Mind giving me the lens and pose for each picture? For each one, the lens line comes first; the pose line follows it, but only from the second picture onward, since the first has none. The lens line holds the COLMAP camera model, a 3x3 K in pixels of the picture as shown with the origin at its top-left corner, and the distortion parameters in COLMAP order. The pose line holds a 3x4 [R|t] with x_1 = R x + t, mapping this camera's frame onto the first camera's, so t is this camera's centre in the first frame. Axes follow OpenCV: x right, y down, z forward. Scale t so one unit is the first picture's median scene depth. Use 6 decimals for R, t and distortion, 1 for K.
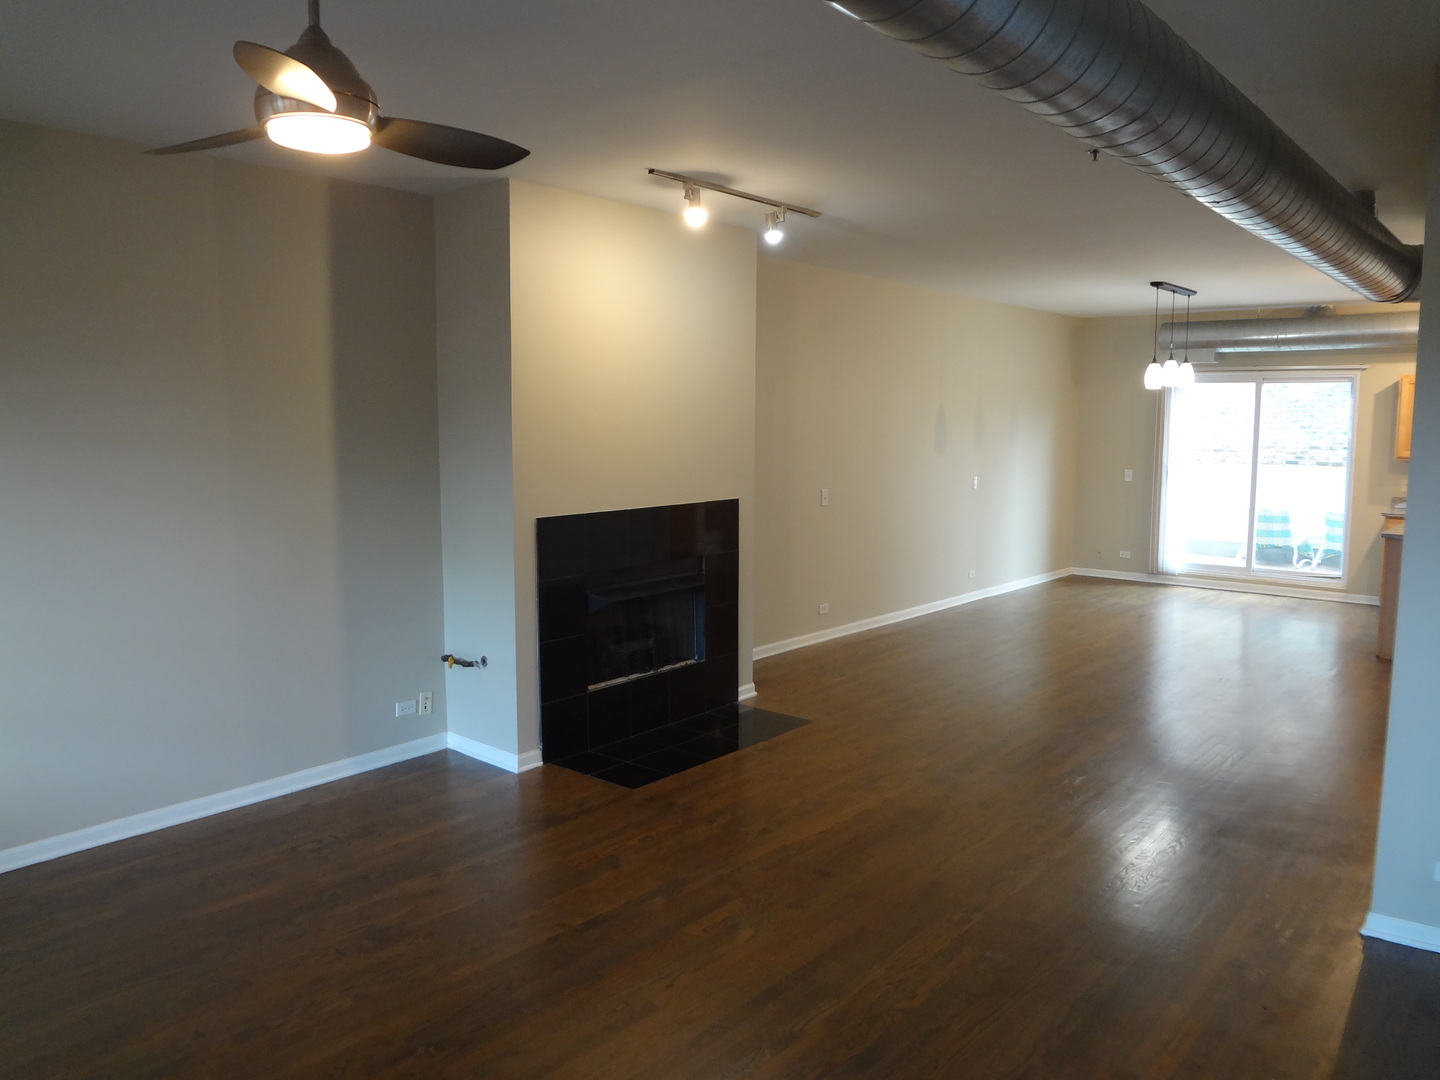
lens RADIAL K [[1073.9, 0, 726.6], [0, 1073.9, 536.4], [0, 0, 1]] dist [-0.046131, 0.007576]
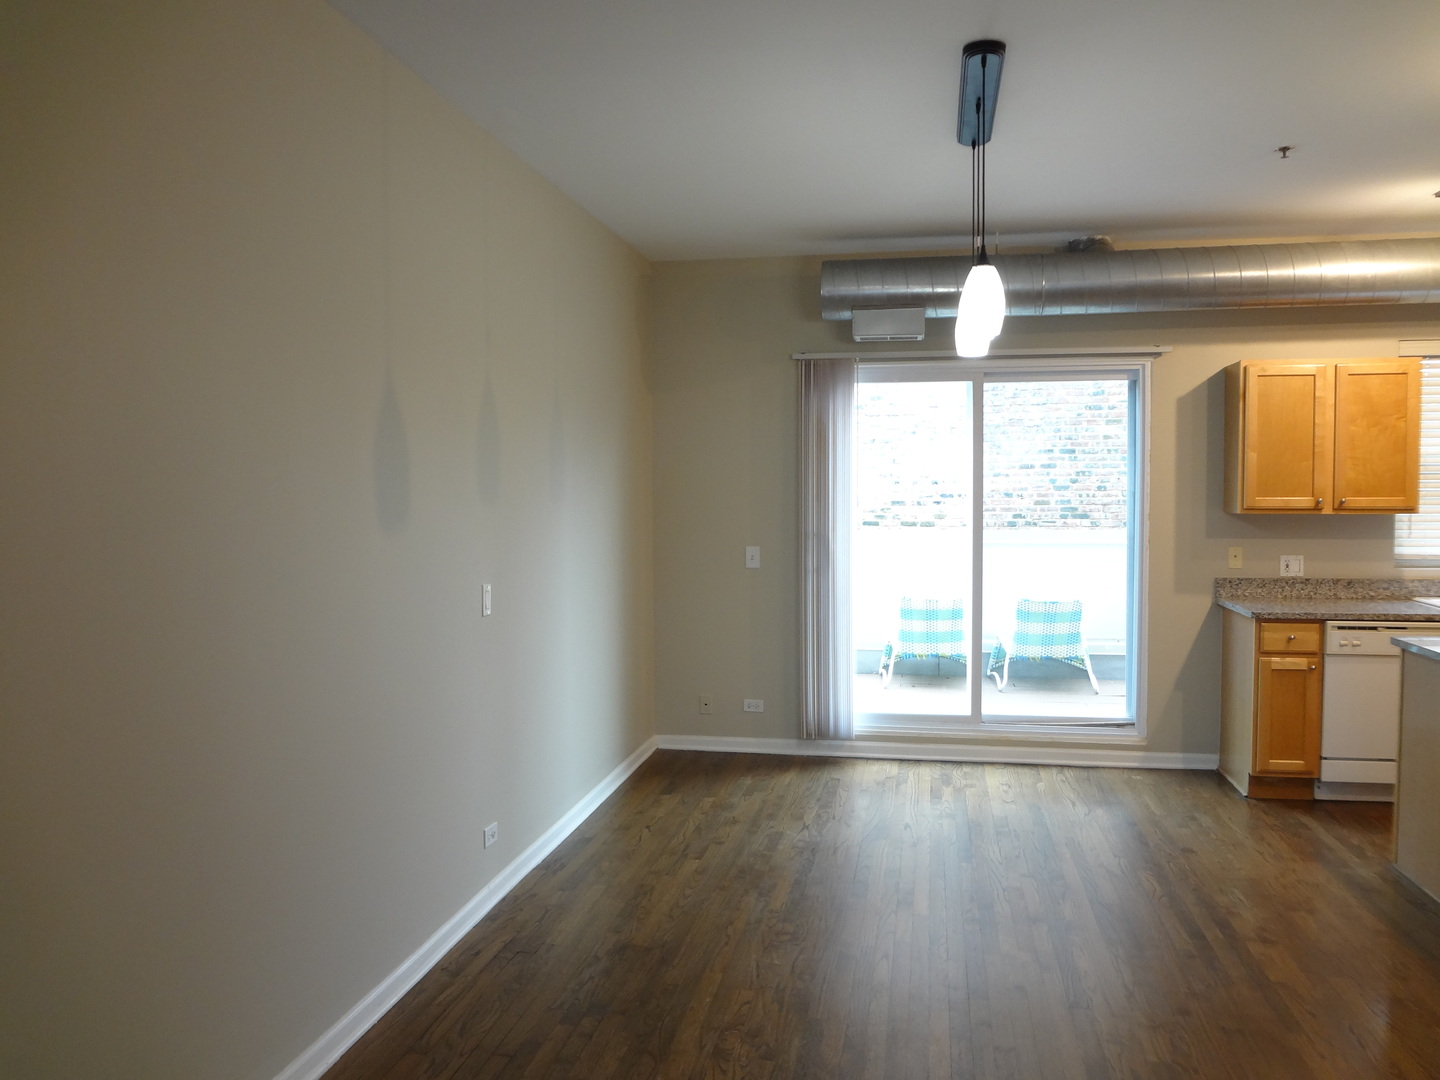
lens RADIAL K [[1073.9, 0, 717.2], [0, 1073.9, 536.4], [0, 0, 1]] dist [-0.046131, 0.007576]
pose [[0.876484, -0.033202, 0.480285, 0.187335], [0.064469, 0.996728, -0.048747, -0.076574], [-0.477096, 0.073689, 0.875757, 0.970105]]
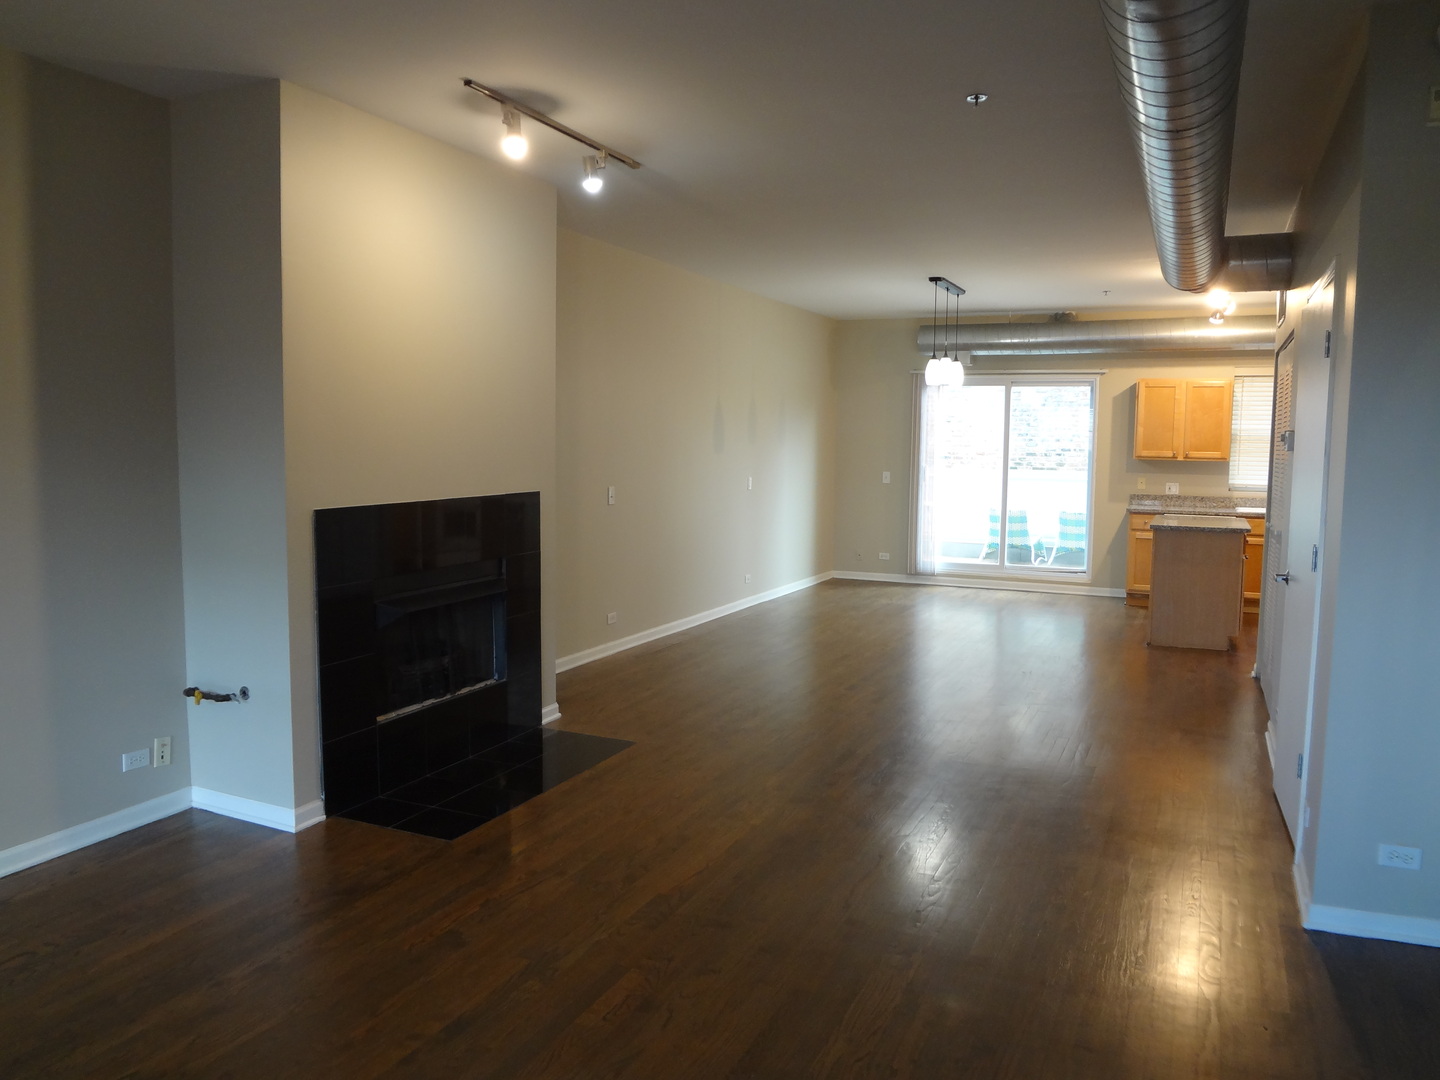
lens RADIAL K [[1073.9, 0, 723.7], [0, 1073.9, 533.0], [0, 0, 1]] dist [-0.046131, 0.007576]
pose [[0.963010, -0.016726, 0.268945, -0.078661], [0.022125, 0.999610, -0.017054, 0.016493], [-0.268555, 0.022374, 0.963004, 0.123817]]
